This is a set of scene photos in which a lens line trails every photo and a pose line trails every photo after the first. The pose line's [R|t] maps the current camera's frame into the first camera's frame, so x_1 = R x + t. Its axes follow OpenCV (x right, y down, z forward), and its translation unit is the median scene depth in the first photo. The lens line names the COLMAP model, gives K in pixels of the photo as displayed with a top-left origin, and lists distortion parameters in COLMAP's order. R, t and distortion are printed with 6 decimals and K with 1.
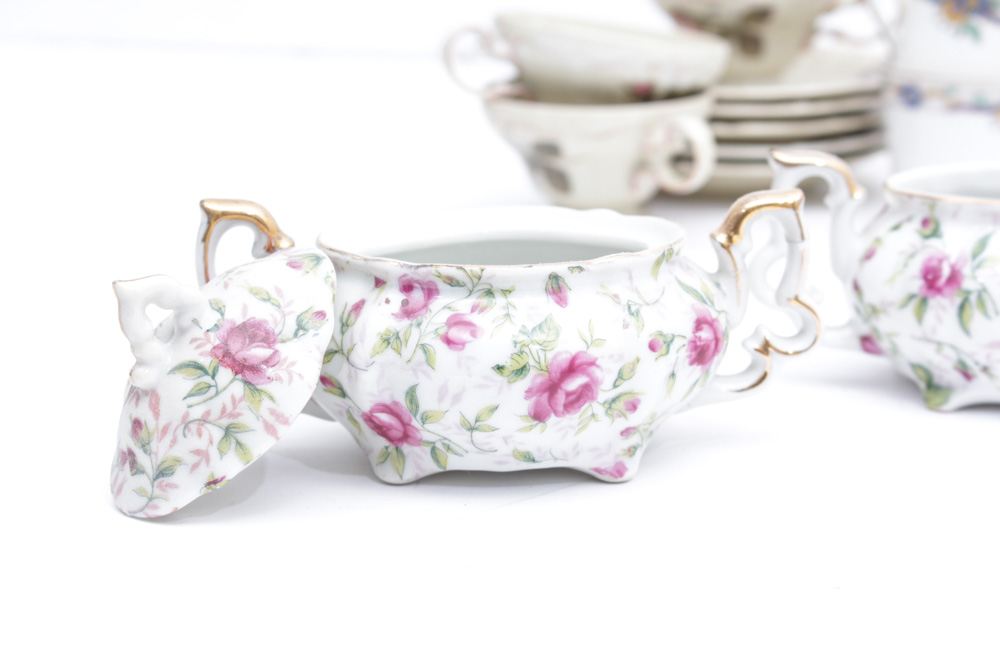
lens RADIAL K [[2546.4, 0, 500.0], [0, 2546.4, 333.5], [0, 0, 1]] dist [0.056312, 0.821504]
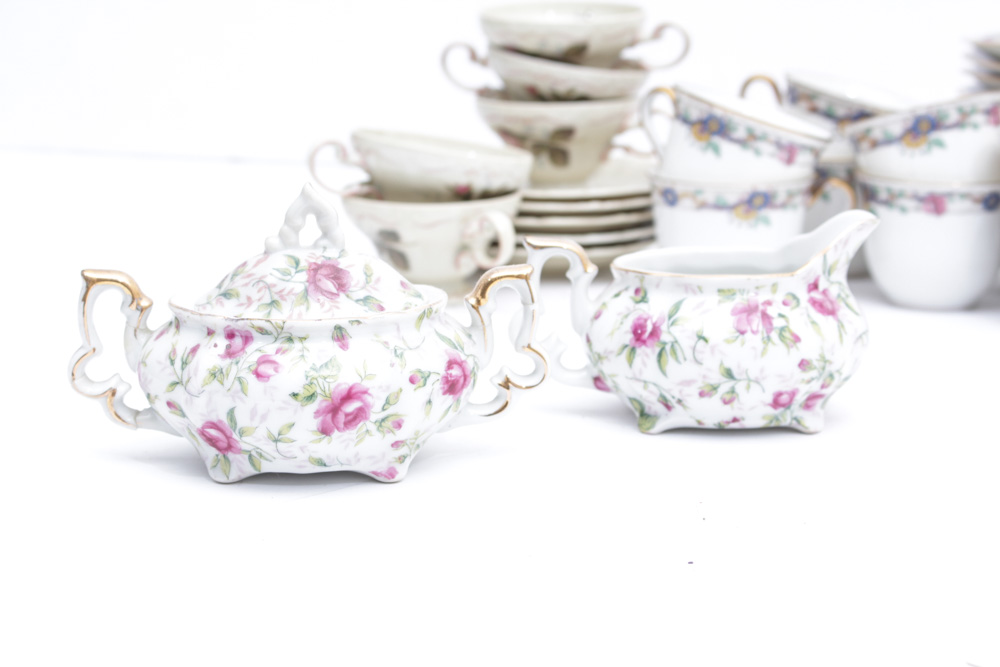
lens RADIAL K [[2193.4, 0, 500.0], [0, 2193.4, 333.5], [0, 0, 1]] dist [-0.025420, 0.051319]
pose [[0.999956, 0.005606, 0.007469, 0.095193], [-0.005374, 0.999510, -0.030827, 0.015525], [-0.007638, 0.030785, 0.999497, -0.154371]]
